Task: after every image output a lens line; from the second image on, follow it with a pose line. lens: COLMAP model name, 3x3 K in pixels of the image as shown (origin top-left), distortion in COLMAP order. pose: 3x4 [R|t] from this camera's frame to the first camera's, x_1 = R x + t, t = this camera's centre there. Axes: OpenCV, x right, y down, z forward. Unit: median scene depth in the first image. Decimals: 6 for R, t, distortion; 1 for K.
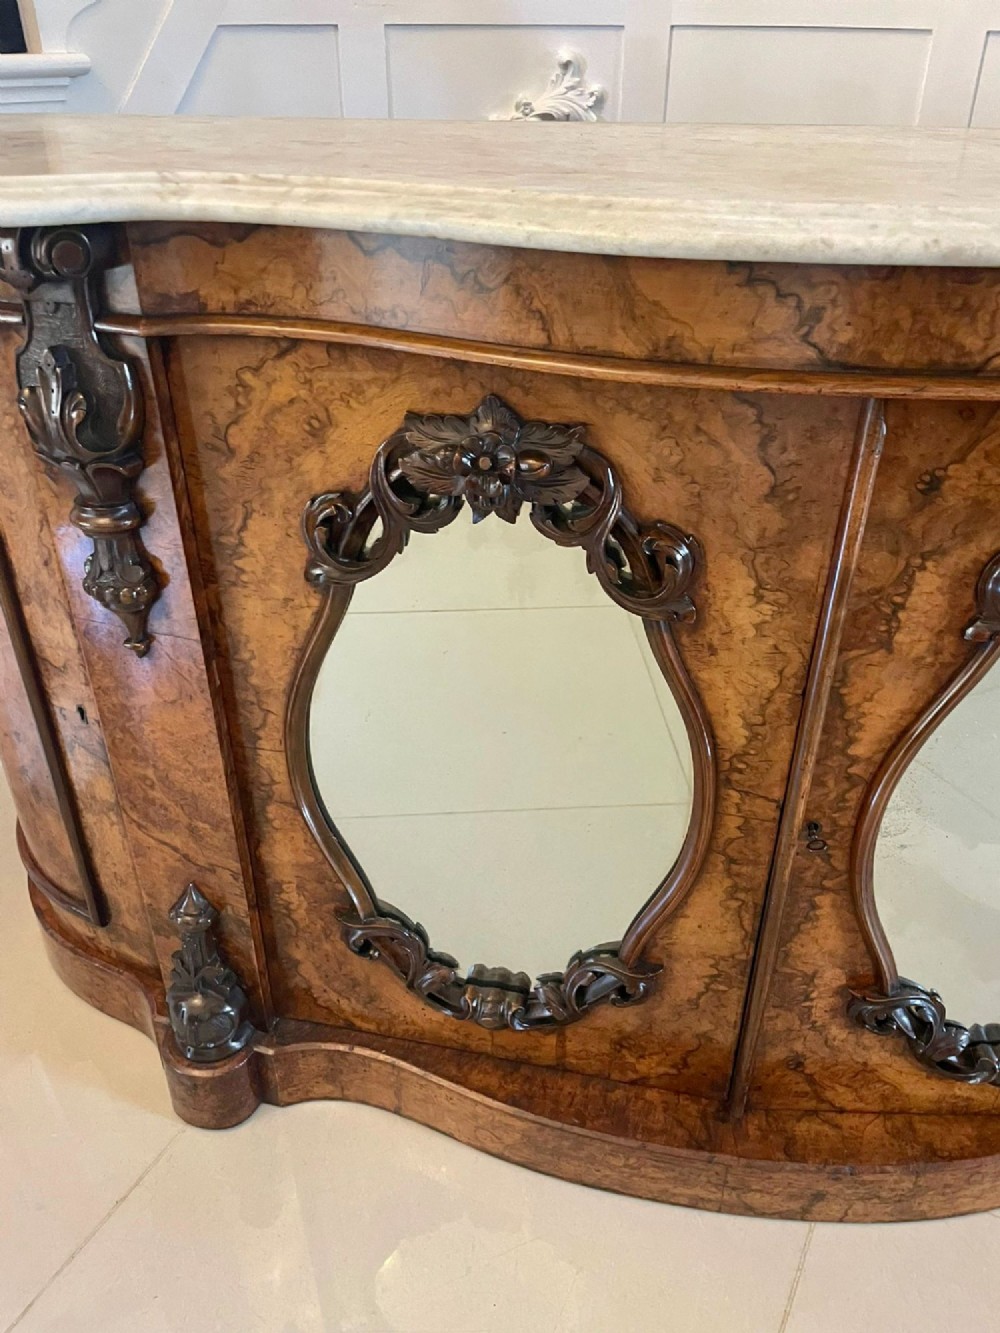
lens RADIAL K [[1002.1, 0, 505.8], [0, 1002.1, 669.5], [0, 0, 1]] dist [0.092018, -0.120290]
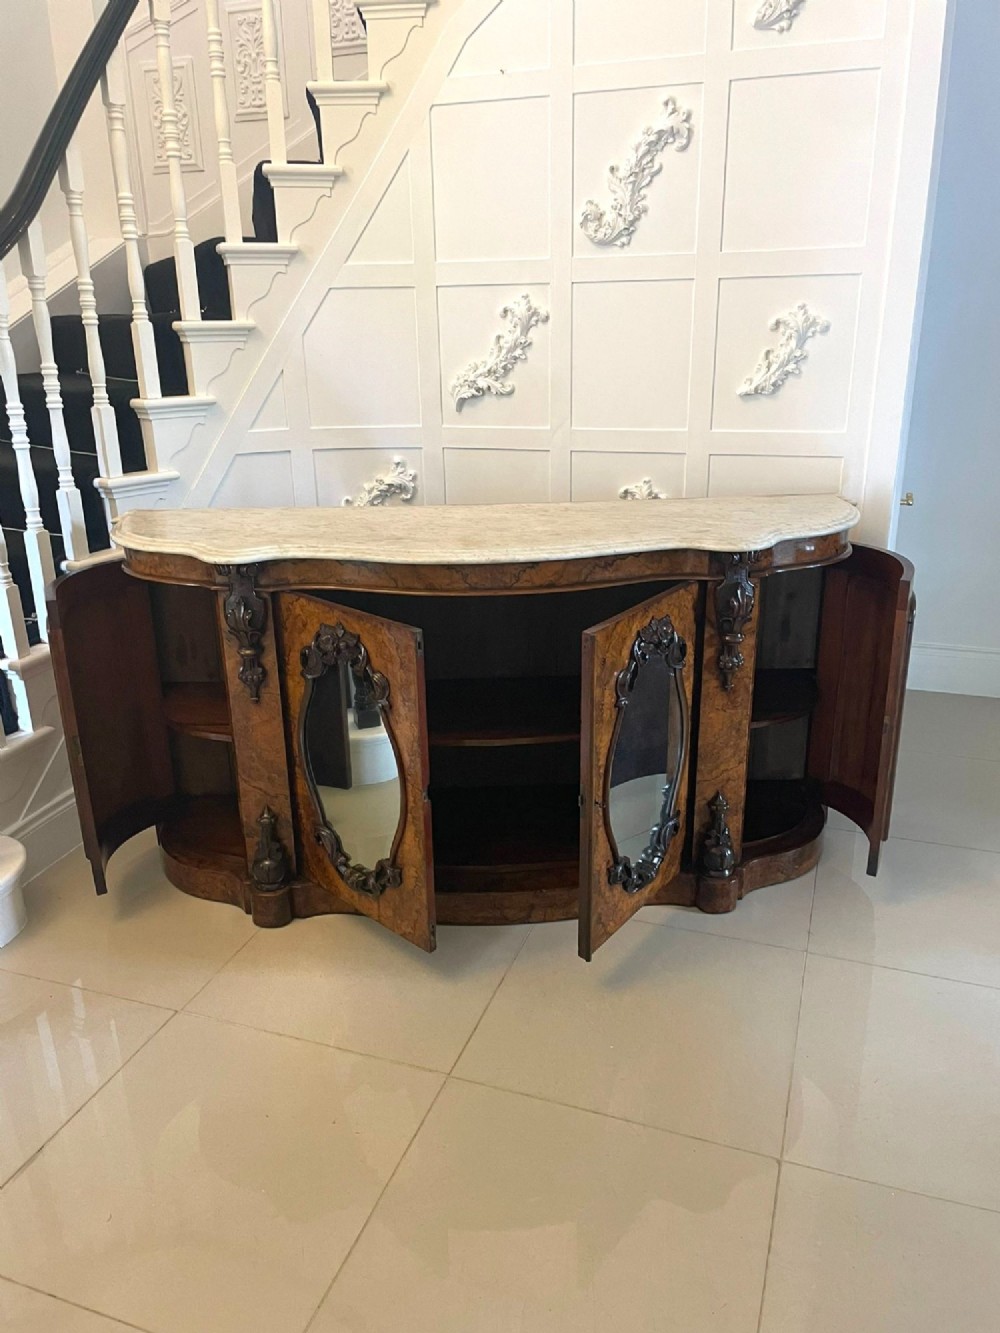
lens RADIAL K [[1002.1, 0, 505.8], [0, 1002.1, 669.5], [0, 0, 1]] dist [0.092018, -0.120290]
pose [[0.988797, -0.069726, 0.131977, -0.048143], [0.096937, 0.972325, -0.212575, 0.559527], [-0.113502, 0.222987, 0.968191, -1.787997]]
